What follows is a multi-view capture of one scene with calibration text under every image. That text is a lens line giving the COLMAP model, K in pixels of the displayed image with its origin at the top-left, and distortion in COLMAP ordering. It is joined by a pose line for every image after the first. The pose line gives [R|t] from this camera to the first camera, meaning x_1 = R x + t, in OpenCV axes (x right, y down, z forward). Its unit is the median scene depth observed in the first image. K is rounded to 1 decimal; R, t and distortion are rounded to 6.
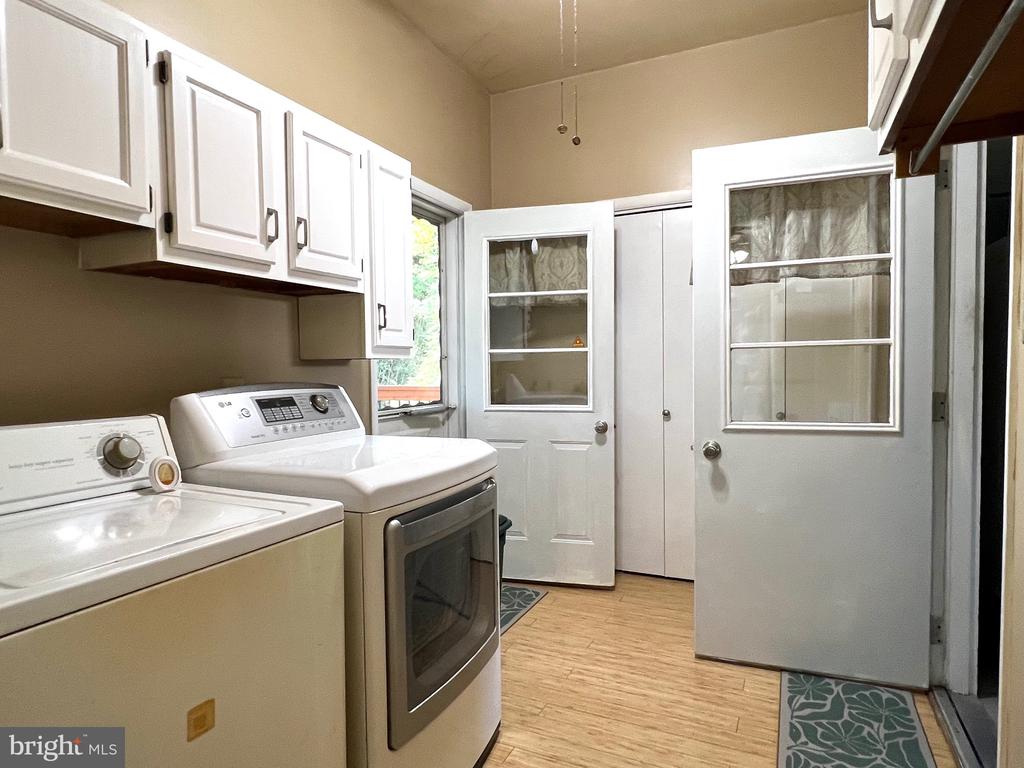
lens RADIAL K [[605.6, 0, 516.6], [0, 605.6, 390.1], [0, 0, 1]] dist [-0.005285, -0.000739]
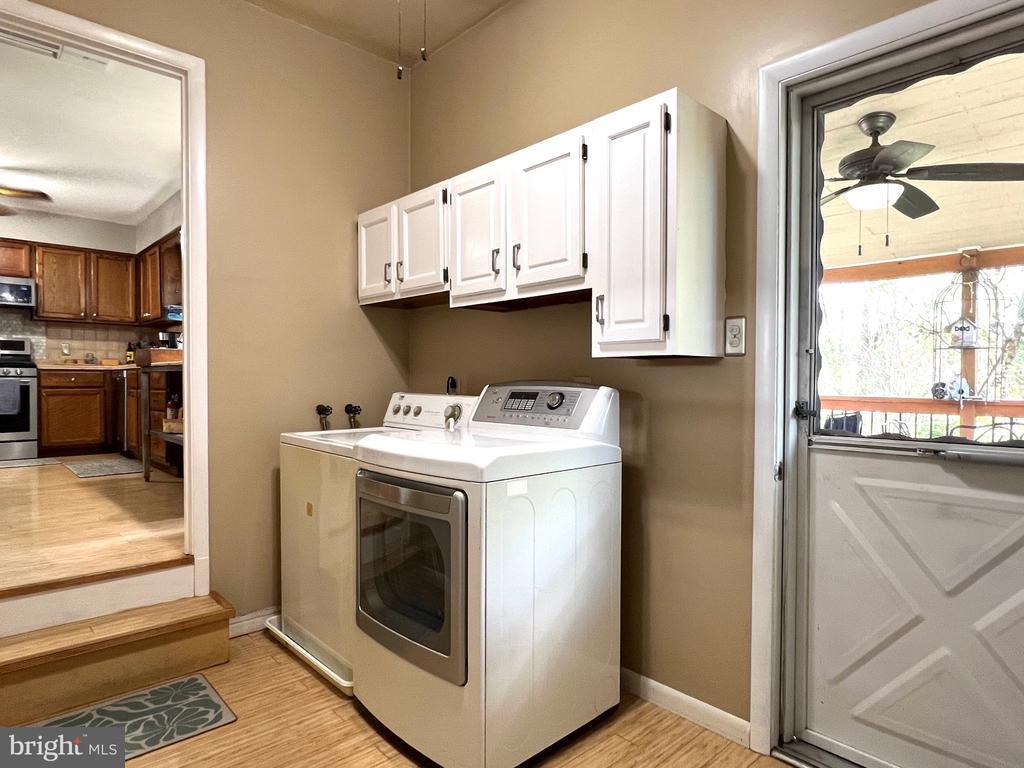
lens RADIAL K [[605.6, 0, 516.6], [0, 605.6, 390.1], [0, 0, 1]] dist [-0.005285, -0.000739]
pose [[-0.391924, 0.029673, -0.919519, 0.441718], [-0.031945, 0.998438, 0.045835, -0.027137], [0.919443, 0.047338, -0.390364, 0.848435]]
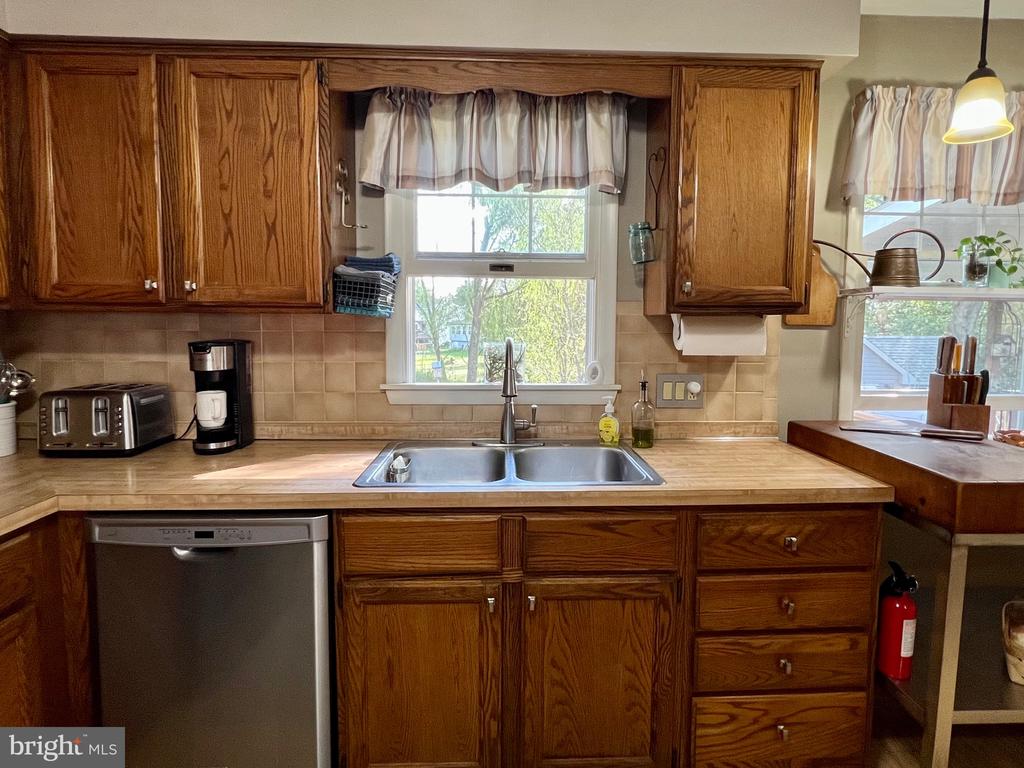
lens RADIAL K [[566.4, 0, 517.9], [0, 566.4, 365.2], [0, 0, 1]] dist [-0.004275, -0.000809]
pose [[0.440819, 0.083282, -0.893724, -0.302595], [-0.047215, 0.996459, 0.069568, -0.122413], [0.896354, 0.011530, 0.443190, -0.998154]]
